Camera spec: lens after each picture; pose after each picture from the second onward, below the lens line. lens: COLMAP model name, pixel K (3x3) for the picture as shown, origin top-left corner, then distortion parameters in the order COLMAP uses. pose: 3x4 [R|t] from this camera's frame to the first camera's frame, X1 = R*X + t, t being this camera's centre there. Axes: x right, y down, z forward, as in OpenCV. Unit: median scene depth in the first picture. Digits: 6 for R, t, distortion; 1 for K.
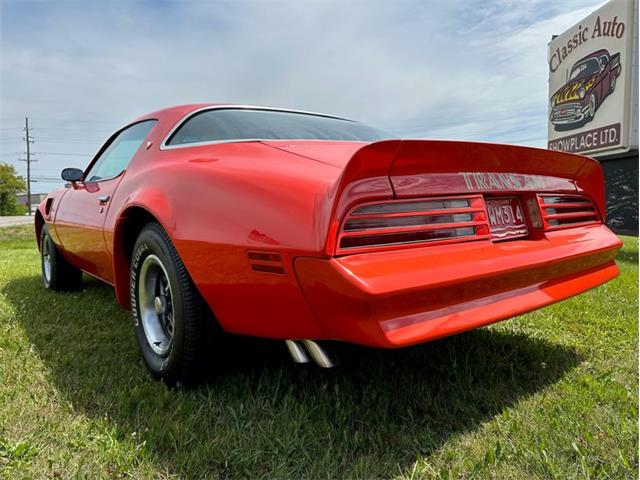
lens RADIAL K [[468.5, 0, 320.0], [0, 468.5, 240.0], [0, 0, 1]] dist [0.002679, 0.000456]
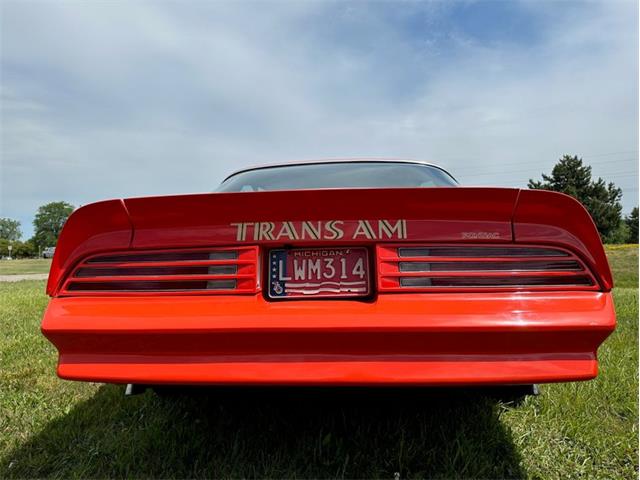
lens RADIAL K [[510.3, 0, 330.5], [0, 510.3, 240.0], [0, 0, 1]] dist [0.005520, -0.014396]
pose [[0.739146, -0.009179, -0.673482, 0.816249], [-0.055503, 0.995676, -0.074484, -0.029723], [0.671254, 0.092434, 0.735441, 0.256175]]
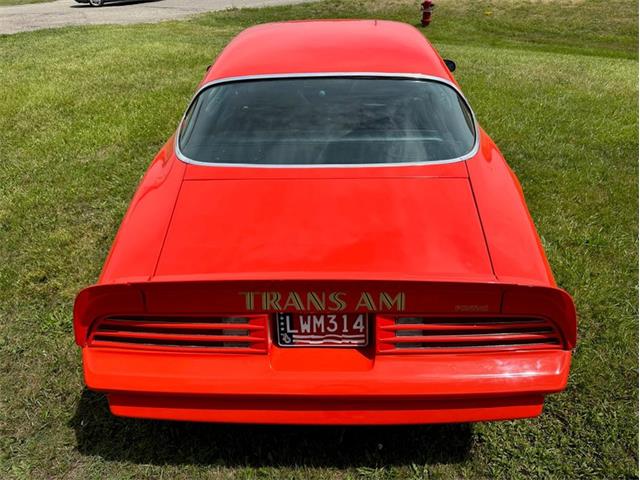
lens RADIAL K [[471.9, 0, 329.2], [0, 471.9, 241.0], [0, 0, 1]] dist [-0.004883, -0.004120]
pose [[0.775904, 0.349177, -0.525403, 0.664464], [-0.060597, 0.870250, 0.488870, -0.526887], [0.627933, -0.347479, 0.696389, 0.318684]]
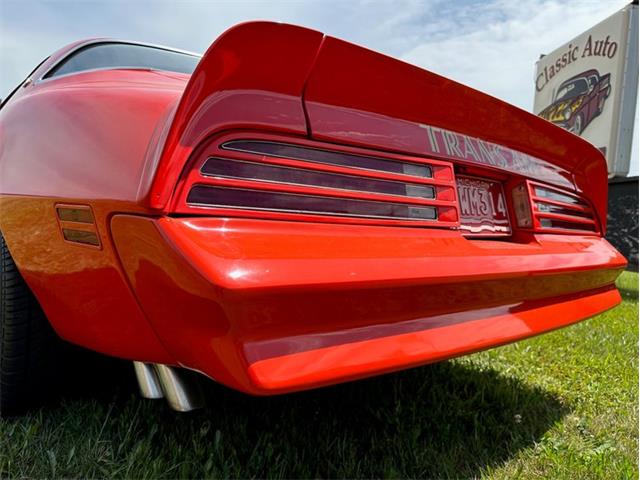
lens RADIAL K [[468.5, 0, 320.0], [0, 468.5, 240.0], [0, 0, 1]] dist [0.002679, 0.000456]
pose [[0.994907, 0.086731, 0.051357, 0.096060], [-0.085243, 0.995894, -0.030490, 0.035785], [-0.053791, 0.025957, 0.998215, 0.248466]]
